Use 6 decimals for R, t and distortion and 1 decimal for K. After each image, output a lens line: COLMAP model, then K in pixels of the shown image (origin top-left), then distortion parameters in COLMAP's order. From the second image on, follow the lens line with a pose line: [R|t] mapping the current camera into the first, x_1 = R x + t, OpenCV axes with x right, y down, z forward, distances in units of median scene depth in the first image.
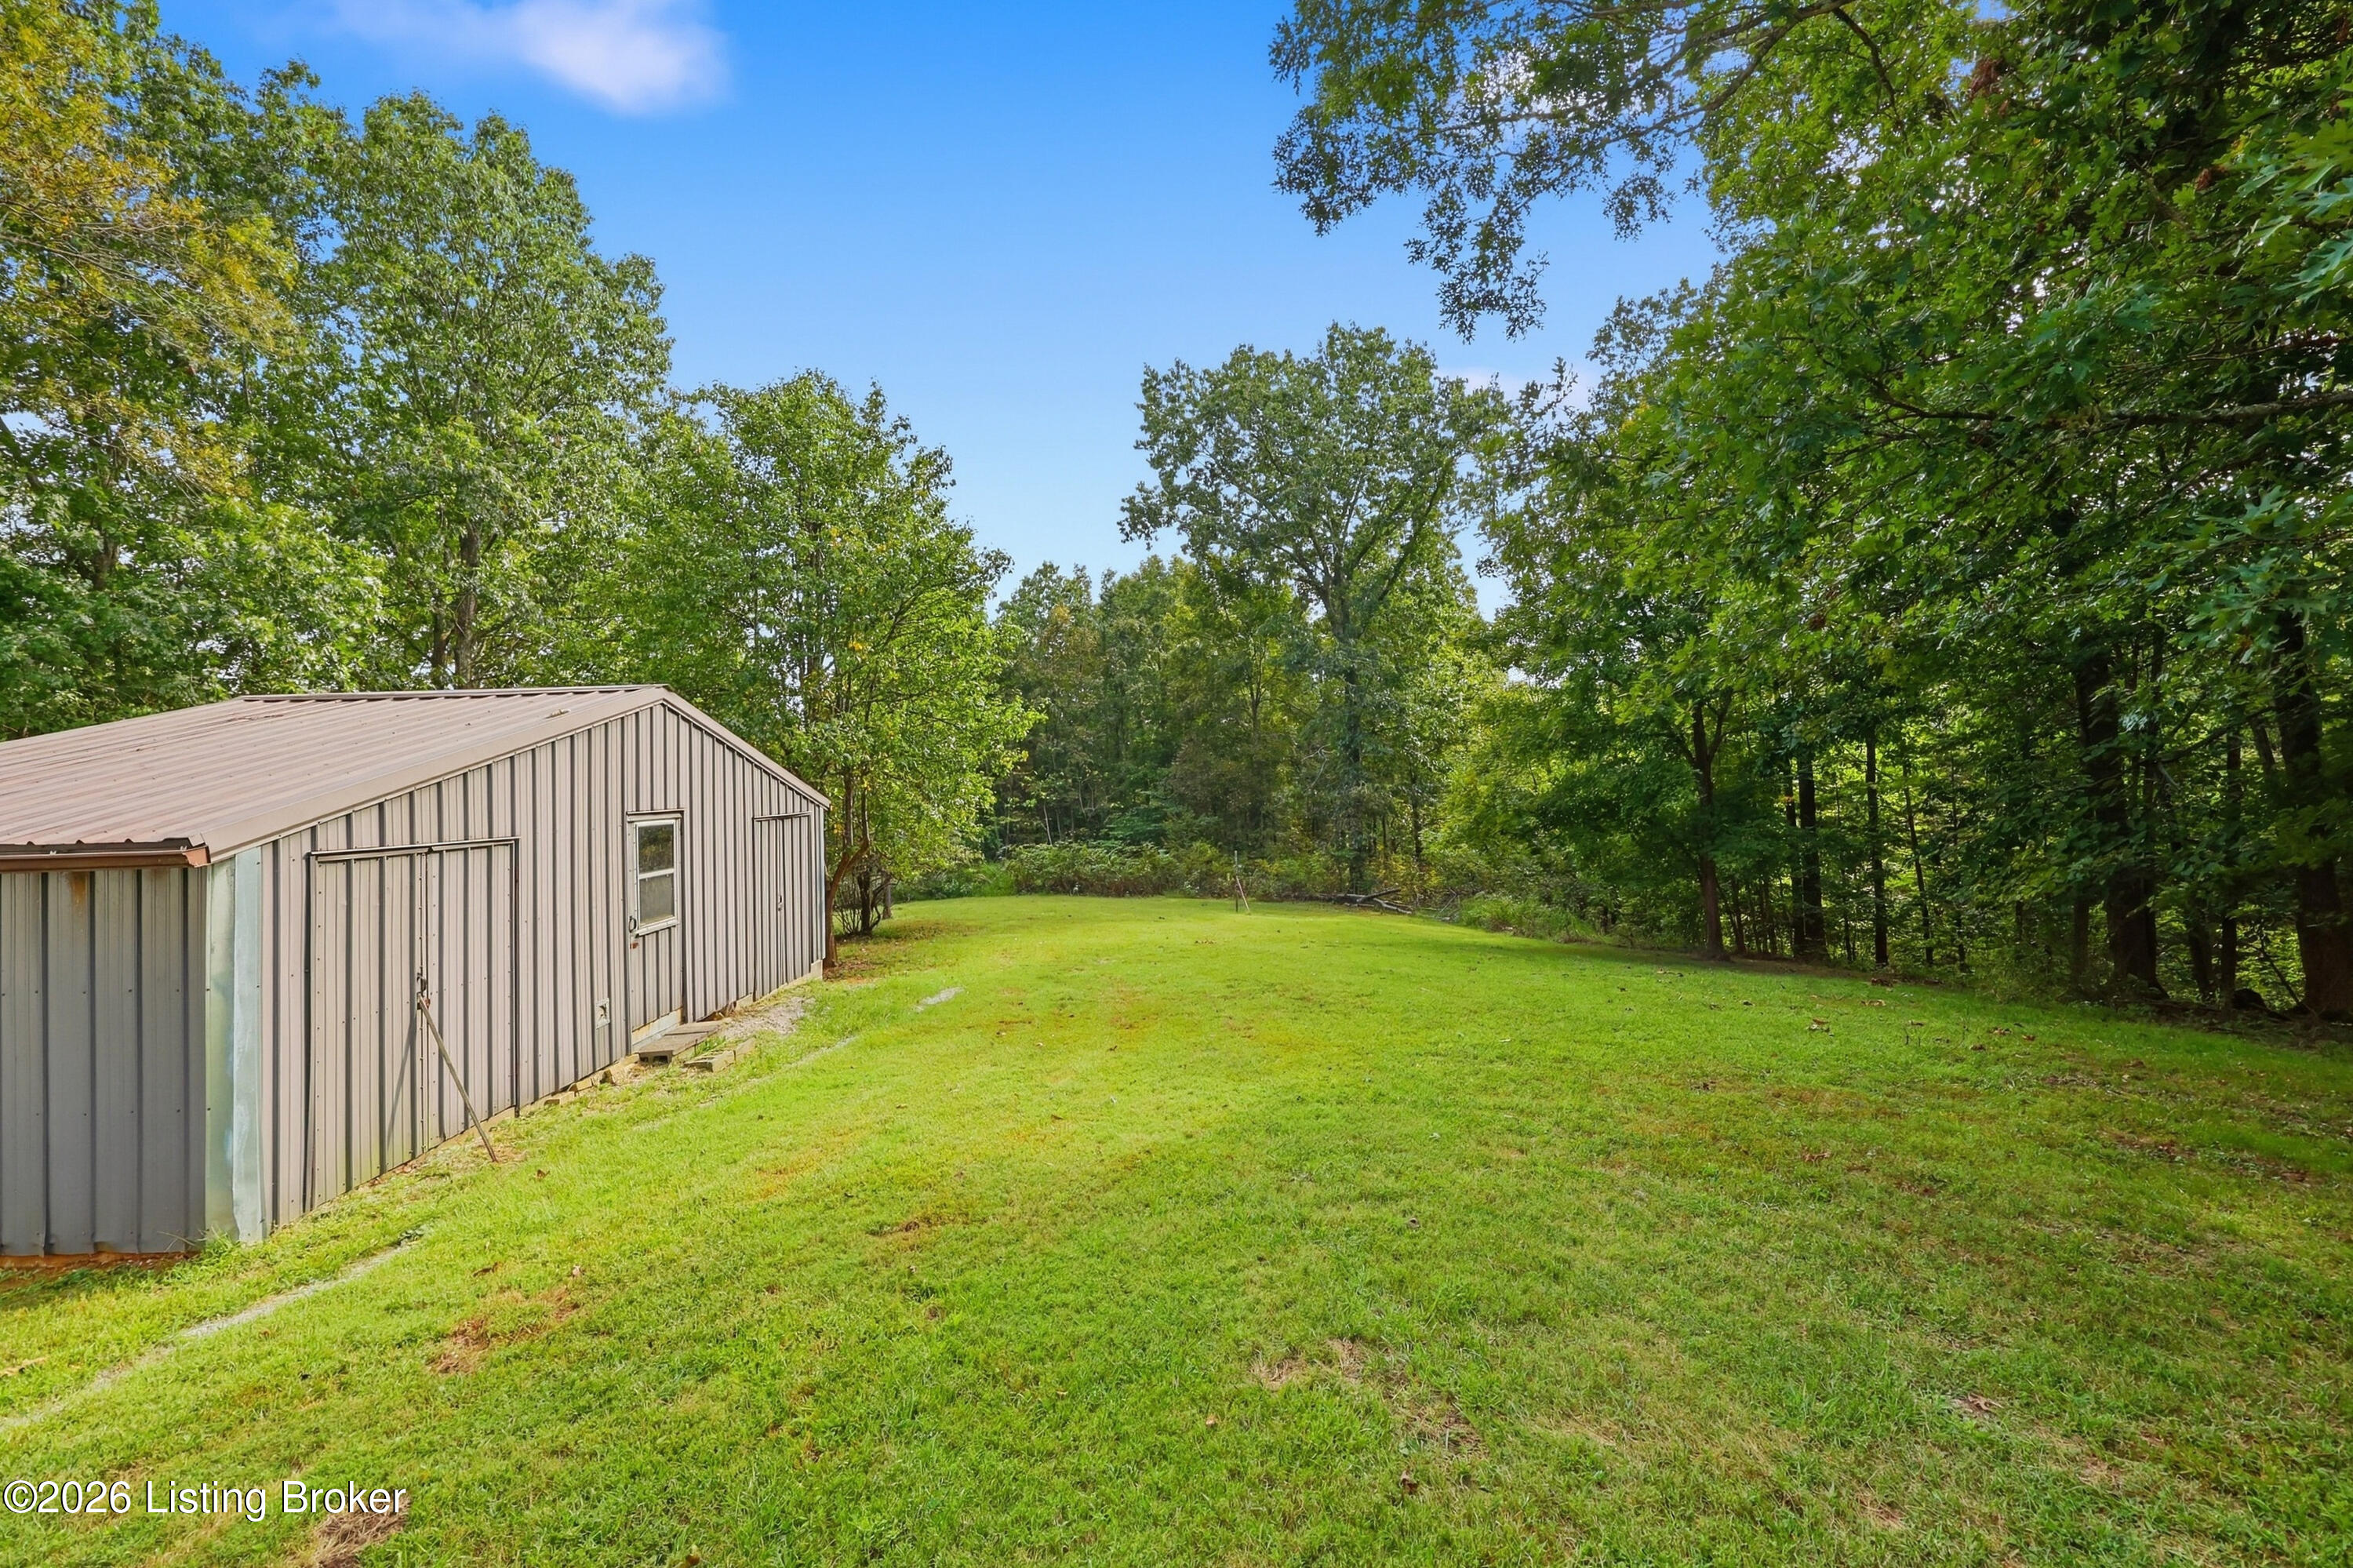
lens RADIAL K [[966.7, 0, 1174.6], [0, 966.7, 756.3], [0, 0, 1]] dist [0.000936, 0.000164]
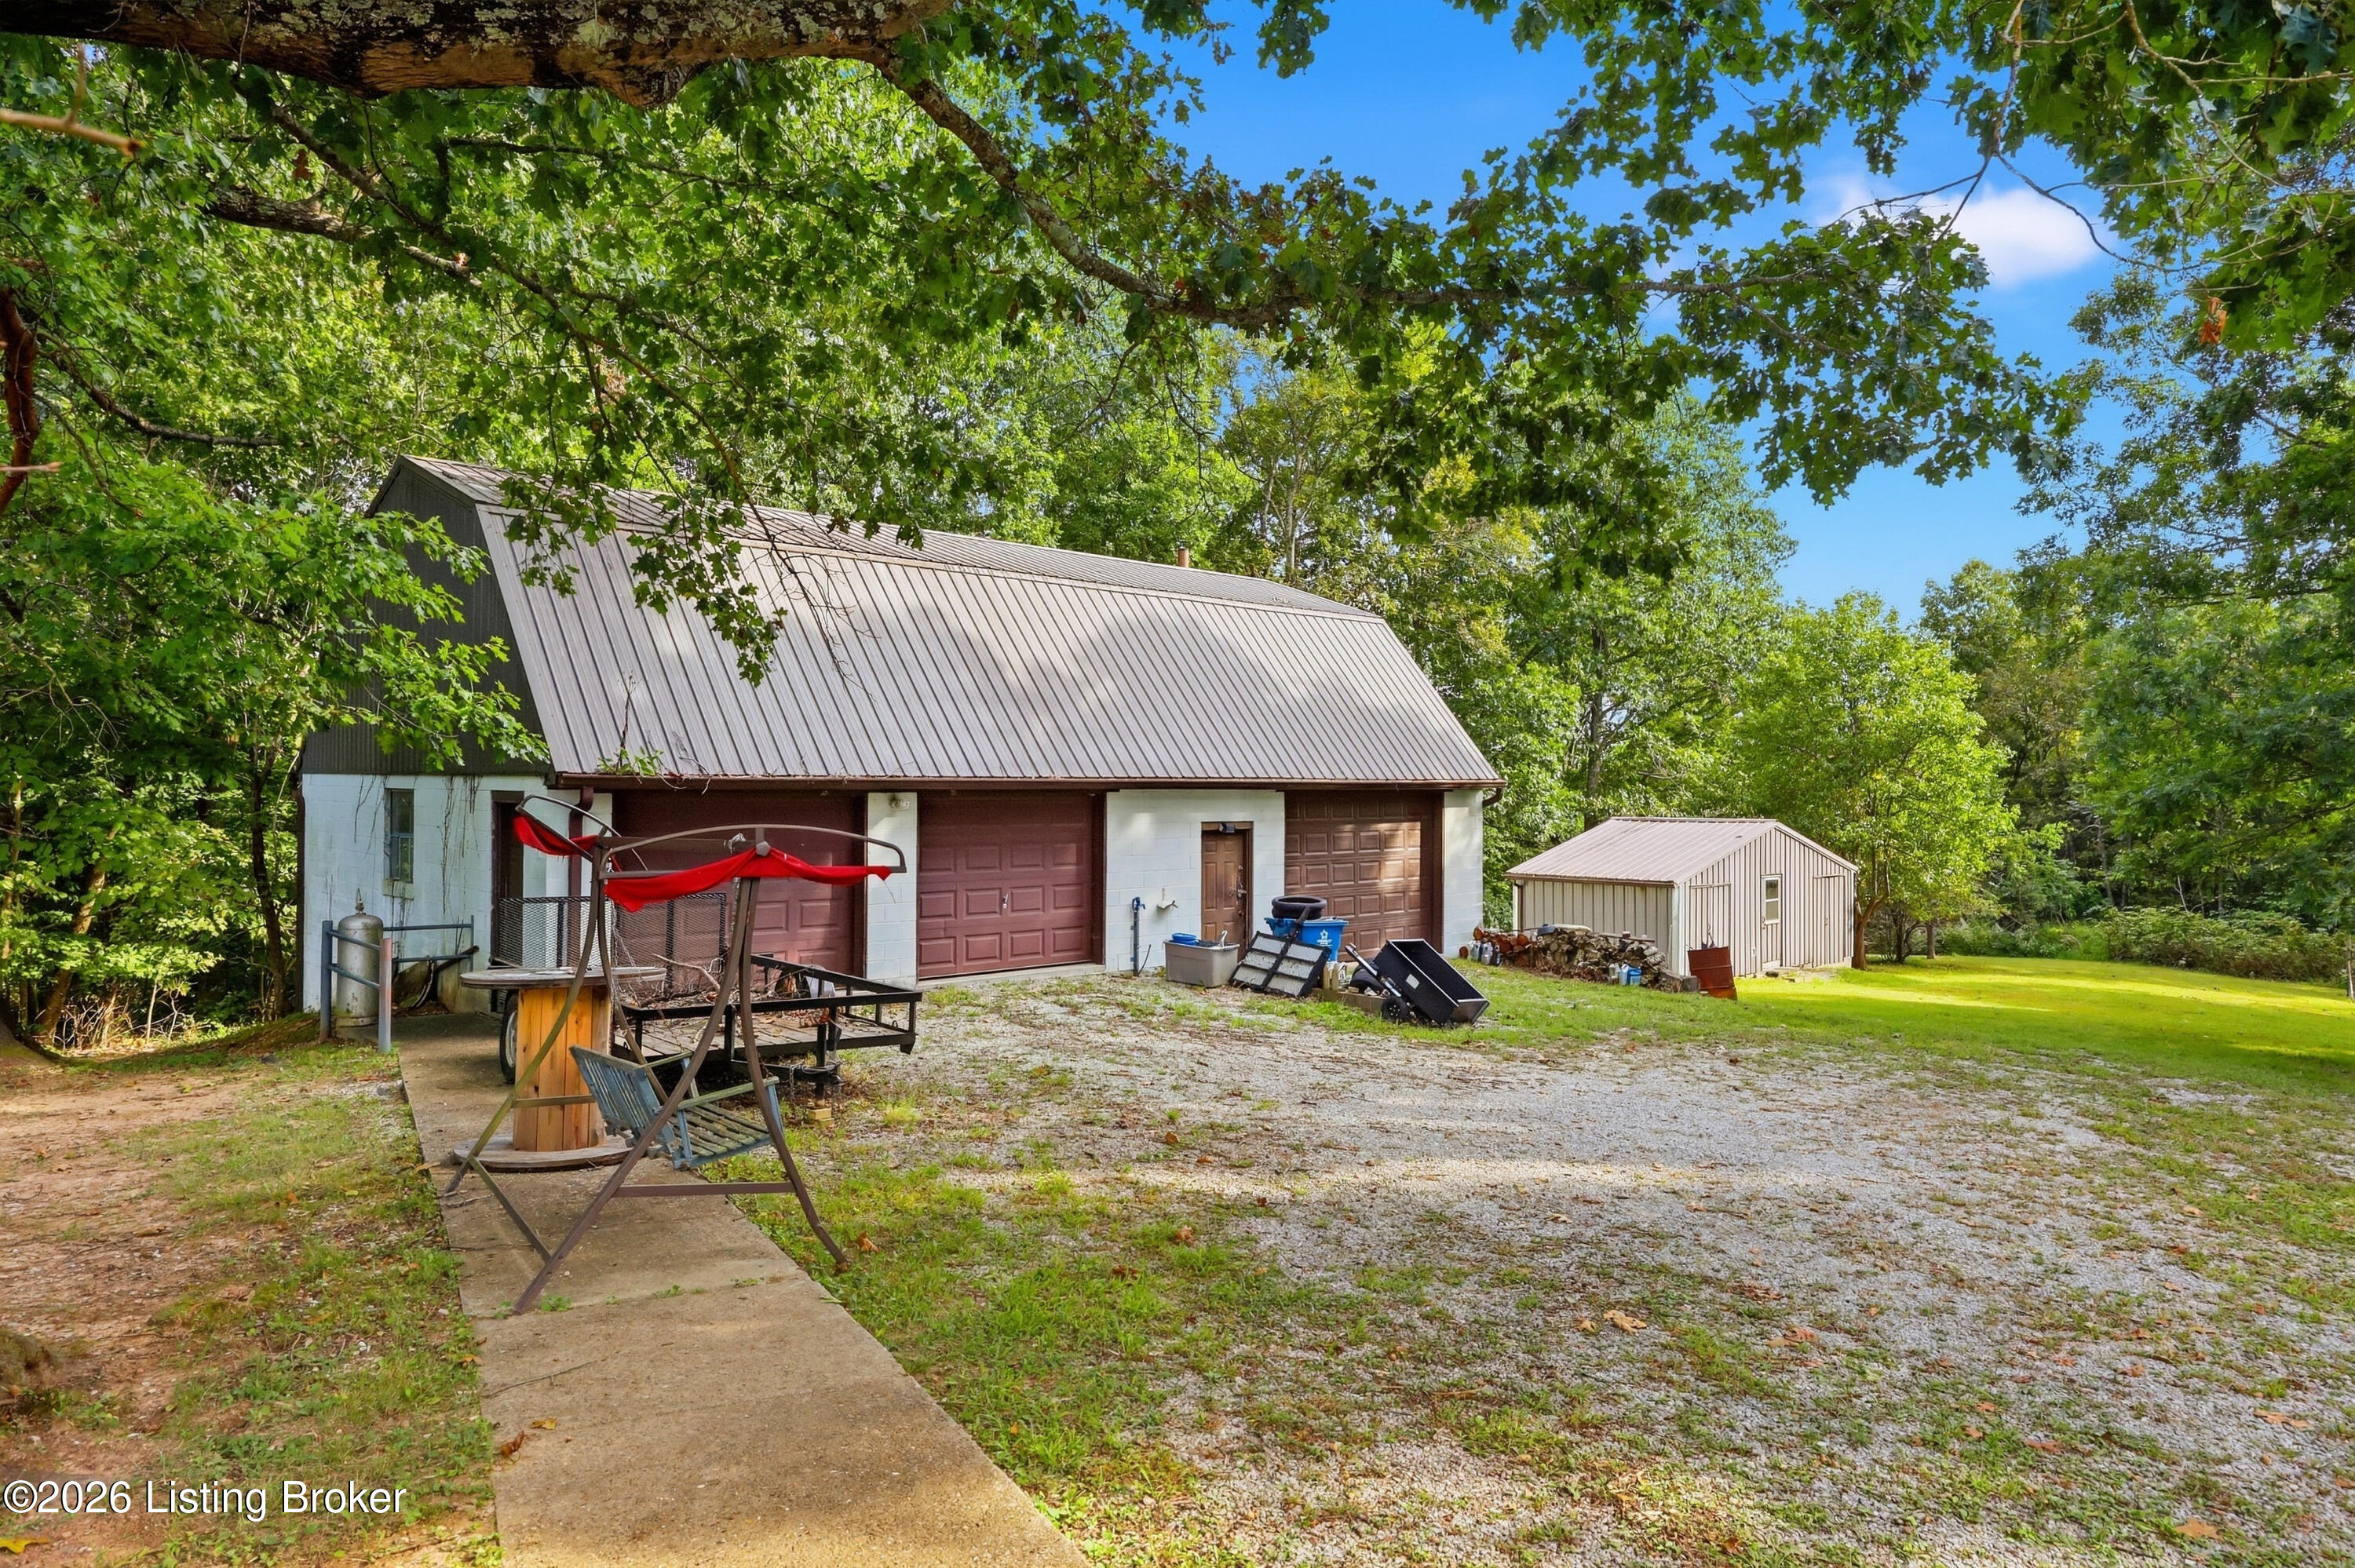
lens RADIAL K [[1445.6, 0, 1174.3], [0, 1445.6, 760.3], [0, 0, 1]] dist [-0.001204, 0.000107]
pose [[0.672282, 0.013568, -0.740171, 0.687190], [-0.005136, 0.999893, 0.013663, -0.164500], [0.740277, -0.005384, 0.672280, -1.542094]]
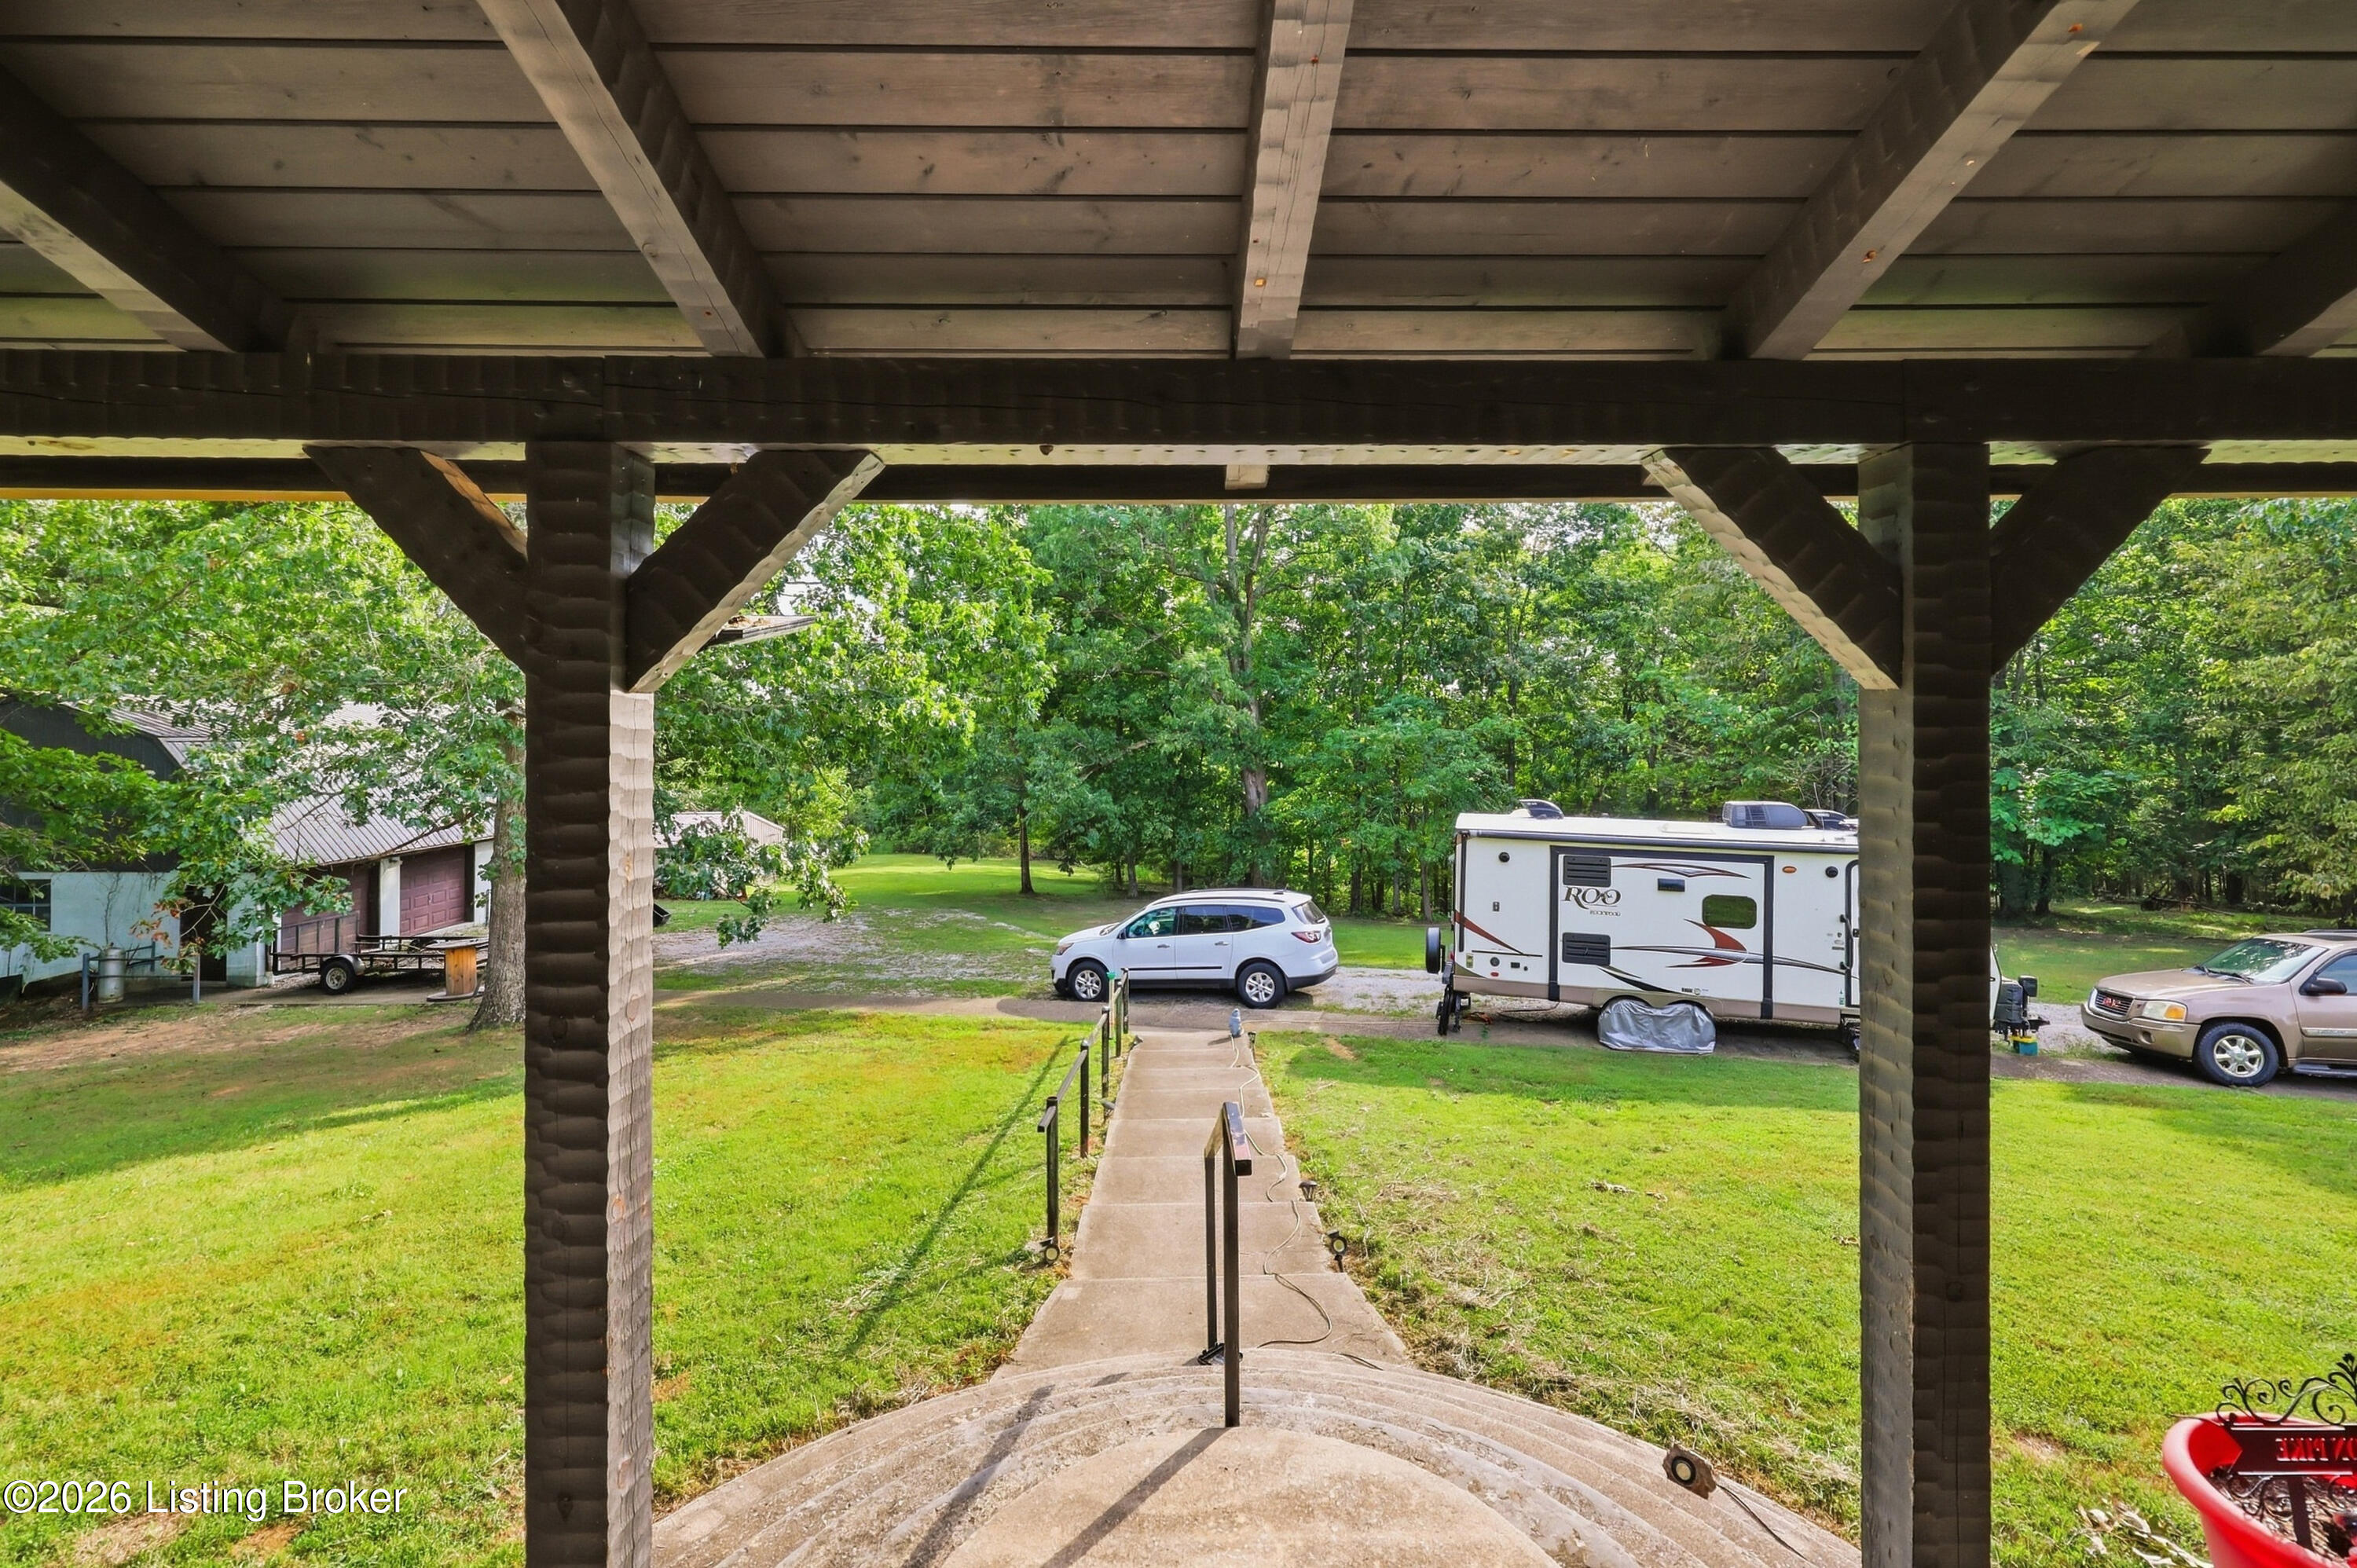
lens RADIAL K [[968.2, 0, 1176.6], [0, 968.2, 756.2], [0, 0, 1]] dist [0.000936, 0.000164]
pose [[0.999591, 0.022761, 0.017293, 1.218658], [-0.023350, 0.999126, 0.034674, -0.502604], [-0.016489, -0.035063, 0.999249, -3.197279]]
